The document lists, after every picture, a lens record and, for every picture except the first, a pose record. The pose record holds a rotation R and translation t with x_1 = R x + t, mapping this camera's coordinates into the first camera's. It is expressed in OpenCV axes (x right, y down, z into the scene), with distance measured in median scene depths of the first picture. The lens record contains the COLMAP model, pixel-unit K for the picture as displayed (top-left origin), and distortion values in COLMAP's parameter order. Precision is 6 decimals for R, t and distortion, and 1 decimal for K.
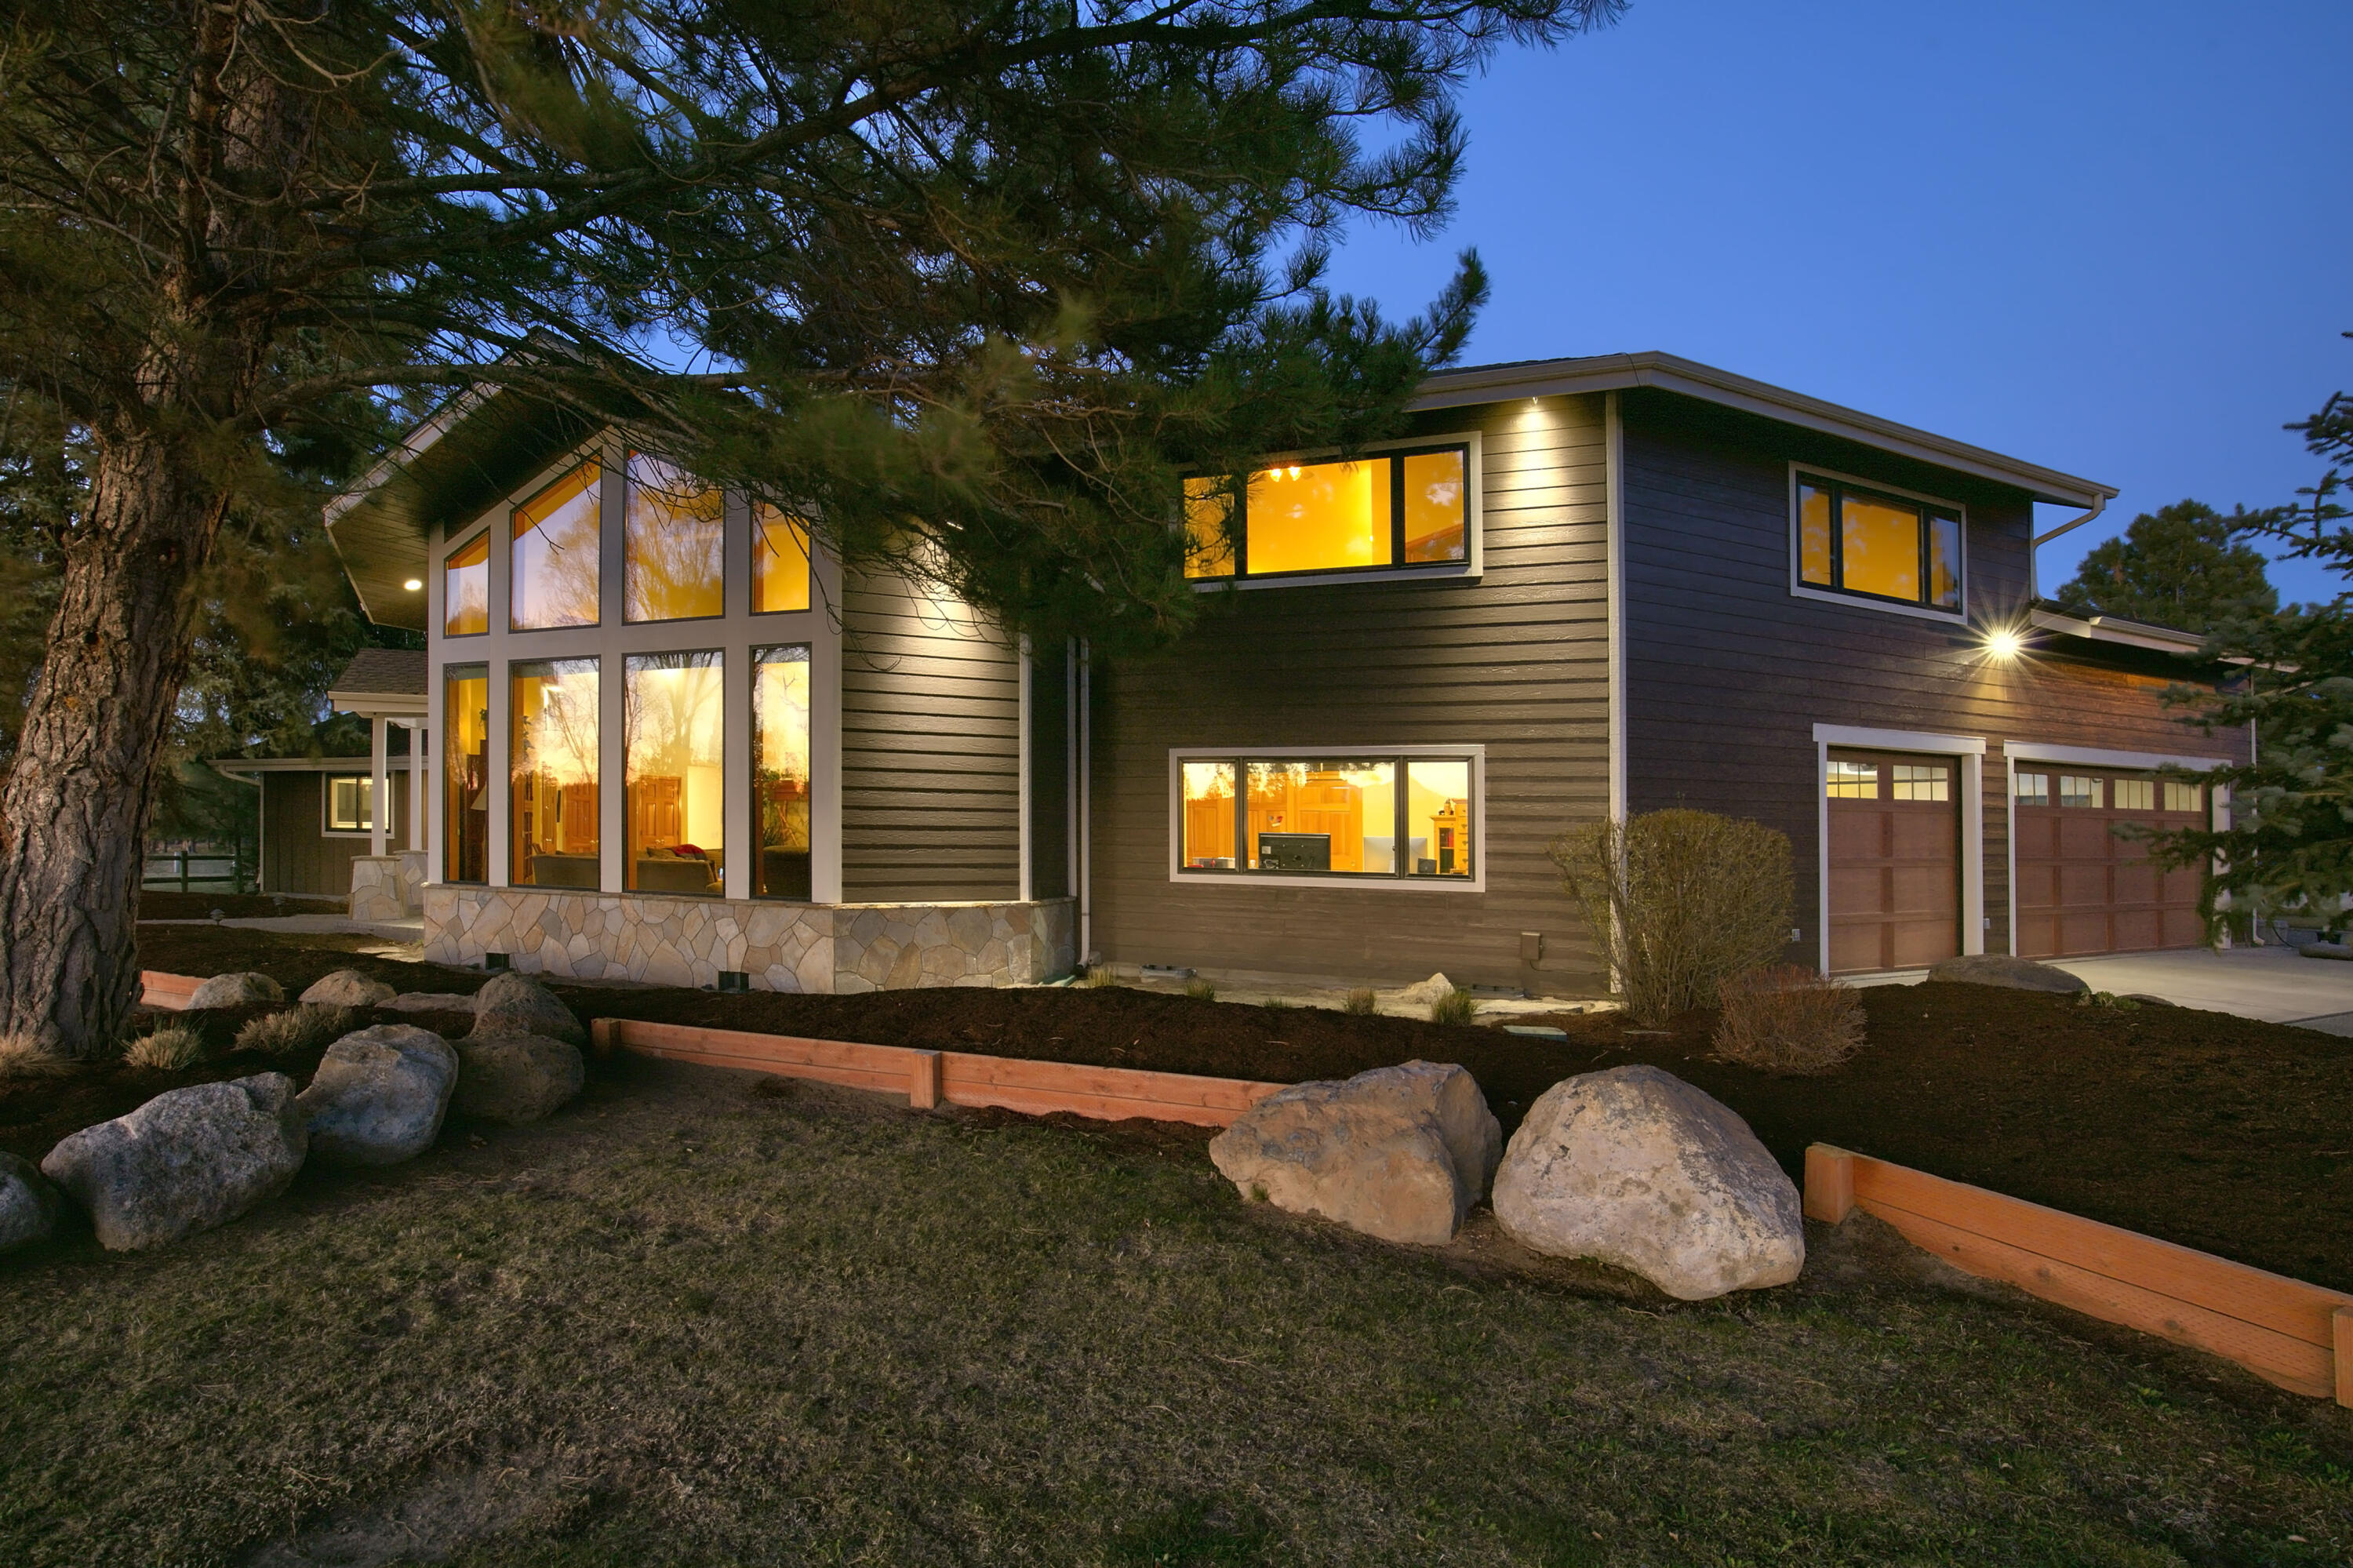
lens RADIAL K [[1412.3, 0, 1176.5], [0, 1412.3, 784.0], [0, 0, 1]] dist [-0.001482, 0.000370]
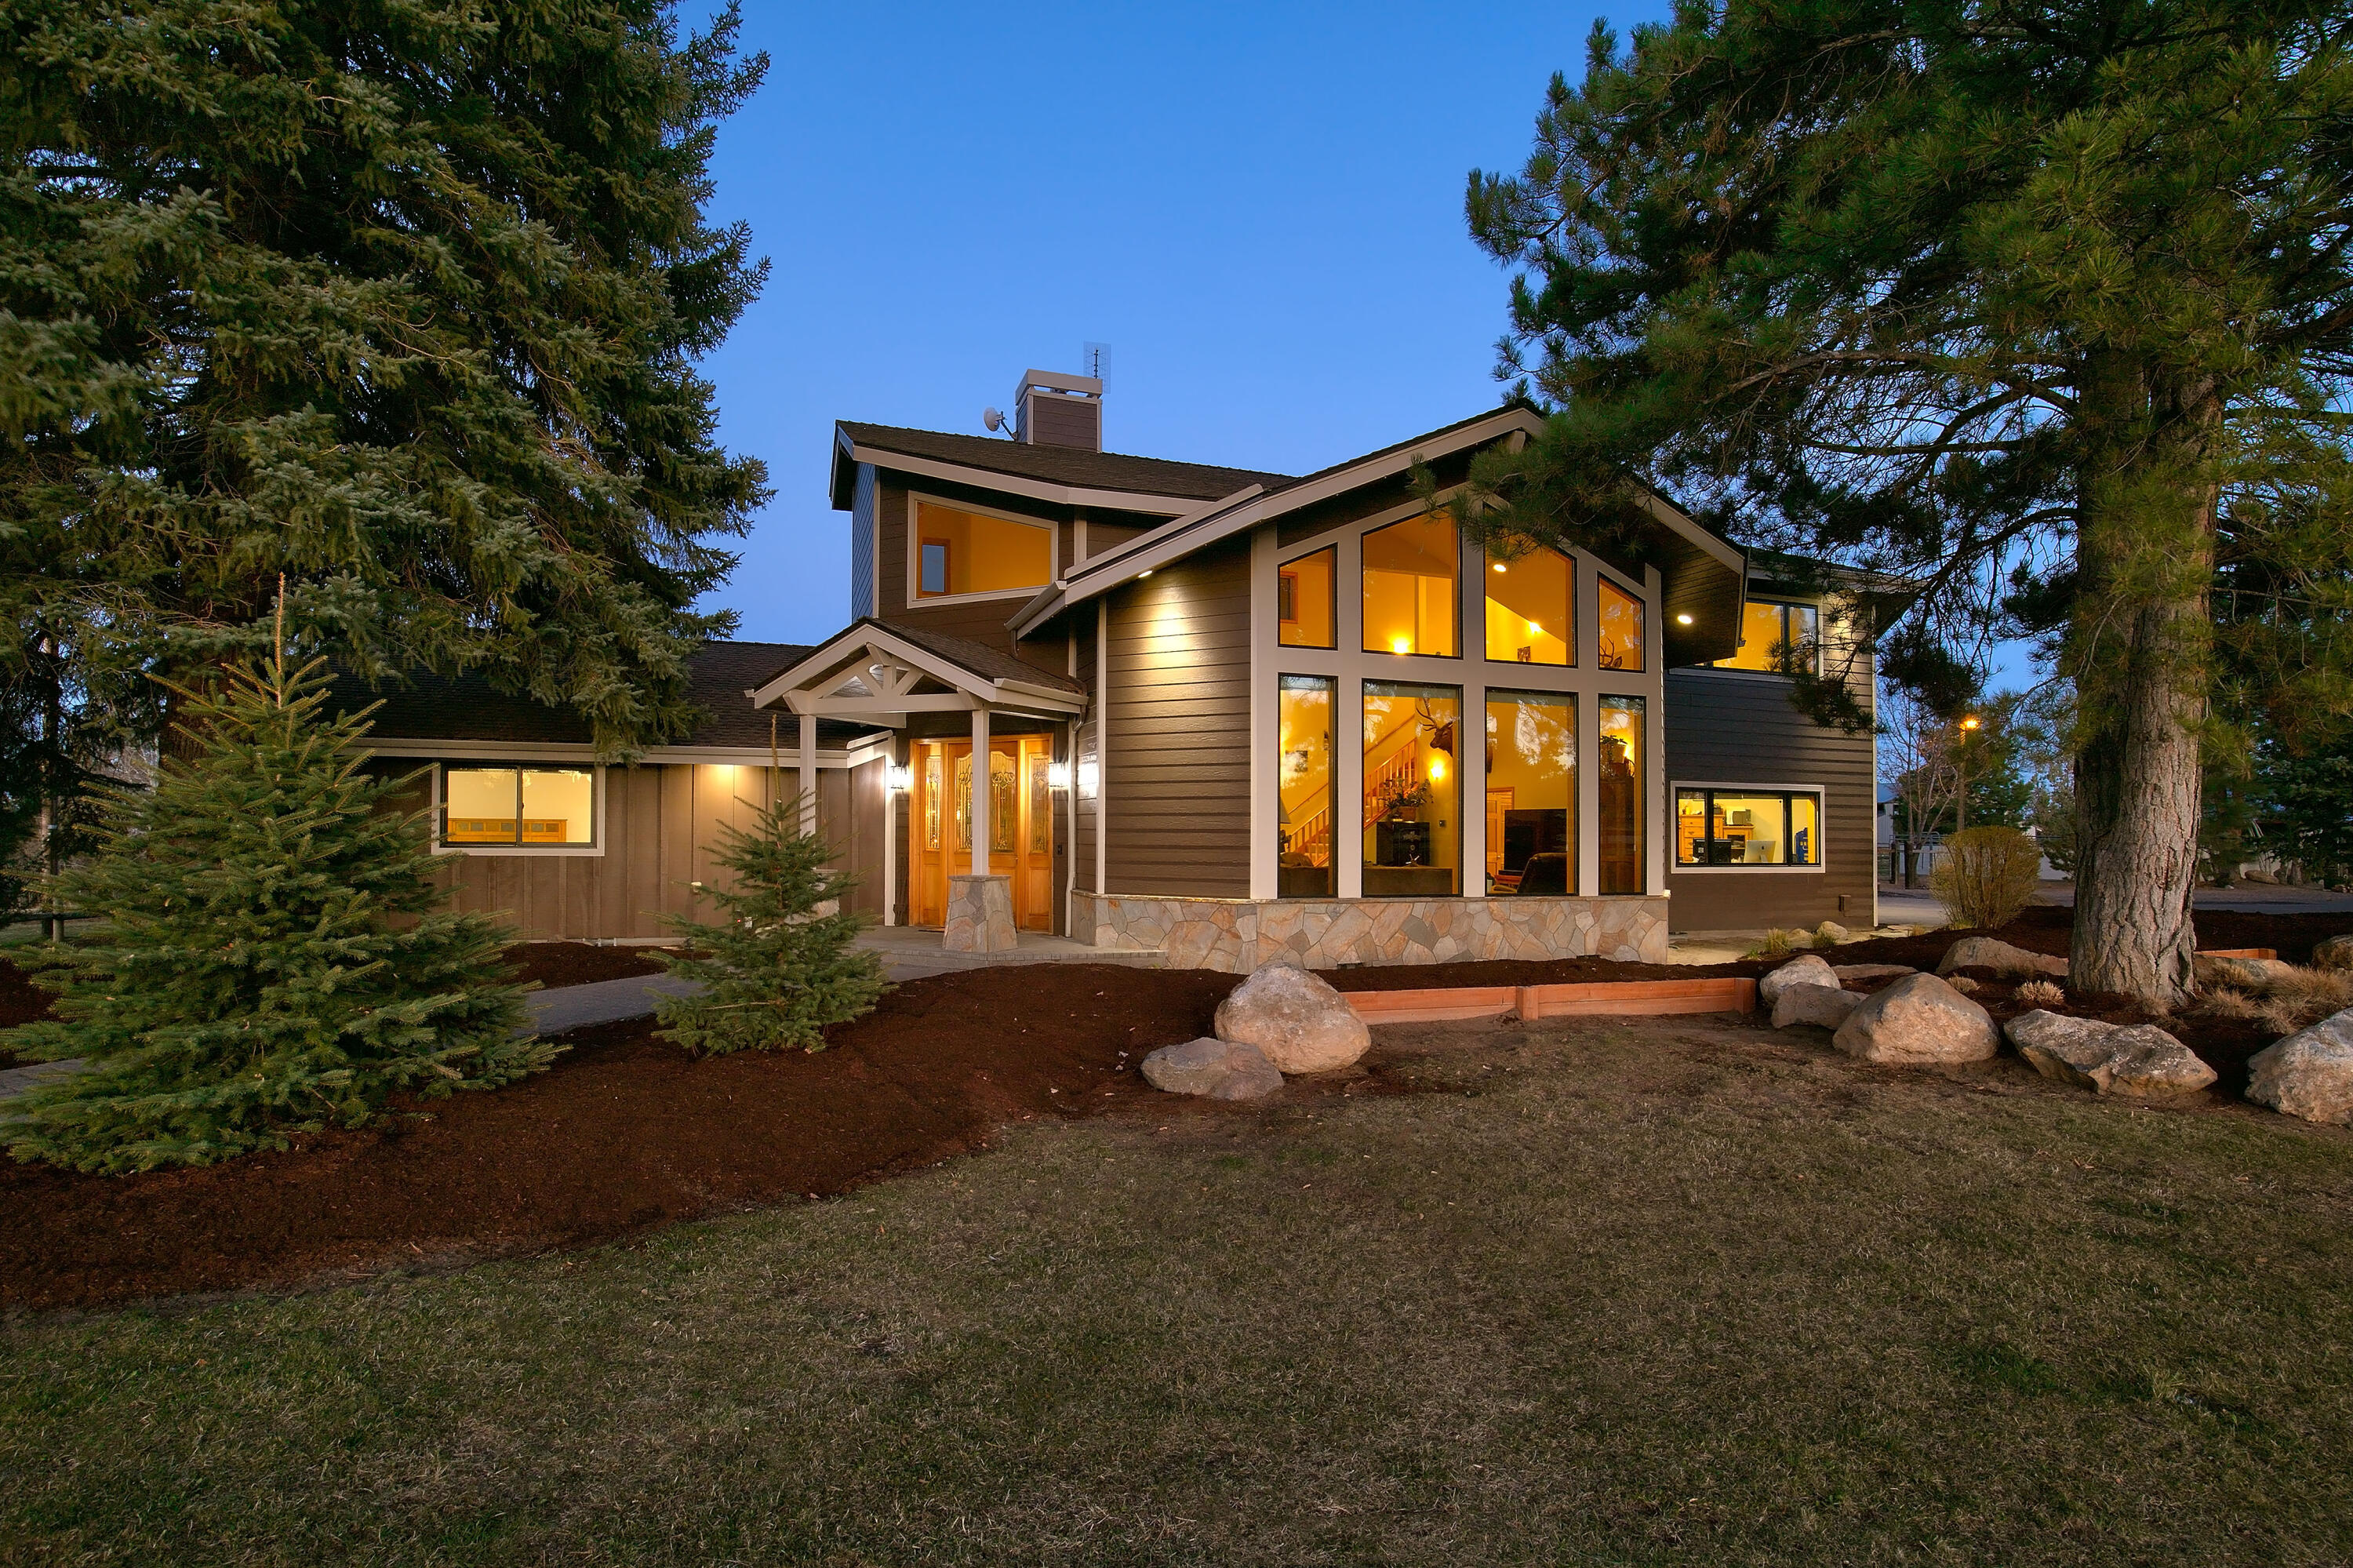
lens RADIAL K [[1102.8, 0, 1176.5], [0, 1102.8, 784.0], [0, 0, 1]] dist [-0.024466, 0.001176]
pose [[0.723603, 0.027459, 0.689670, -1.205709], [-0.009453, 0.999509, -0.029877, 0.015570], [-0.690152, 0.015099, 0.723507, 0.541363]]
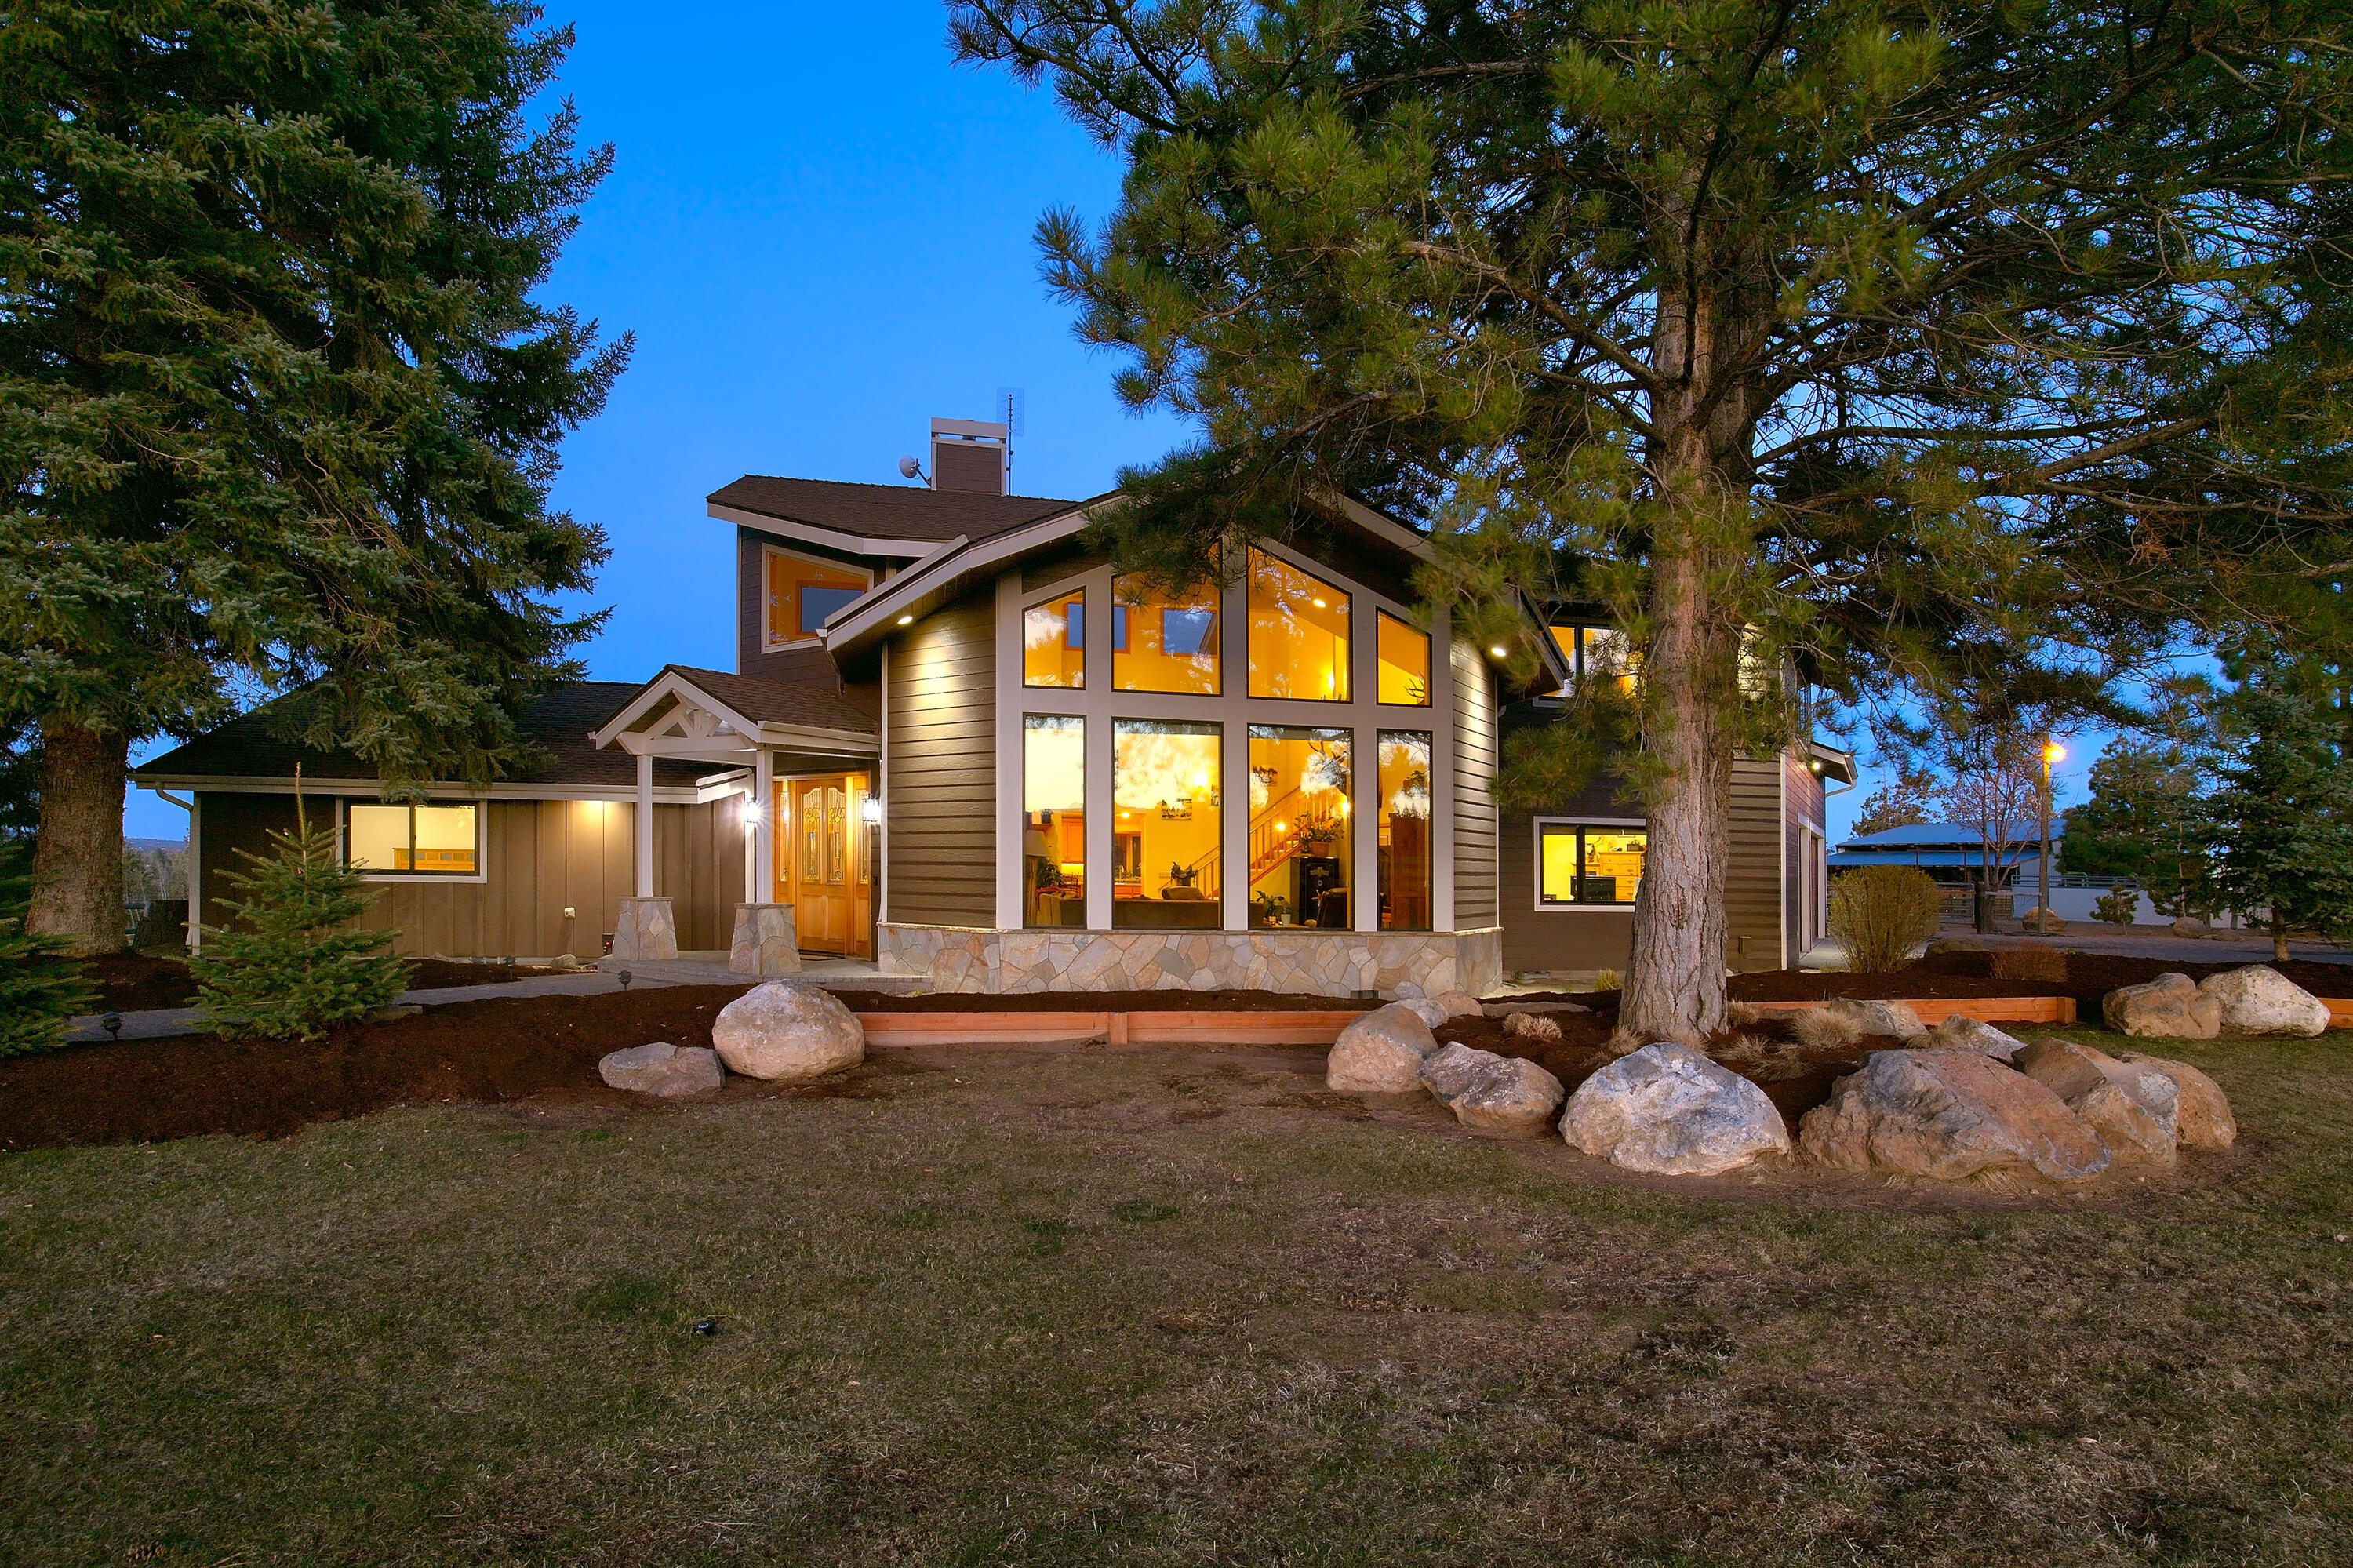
lens RADIAL K [[1122.2, 0, 1180.4], [0, 1122.2, 834.0], [0, 0, 1]] dist [-0.029470, -0.000355]
pose [[0.798227, 0.020833, 0.601996, -1.008962], [-0.014826, 0.999778, -0.014941, 0.013092], [-0.602174, 0.003001, 0.798359, 0.307697]]
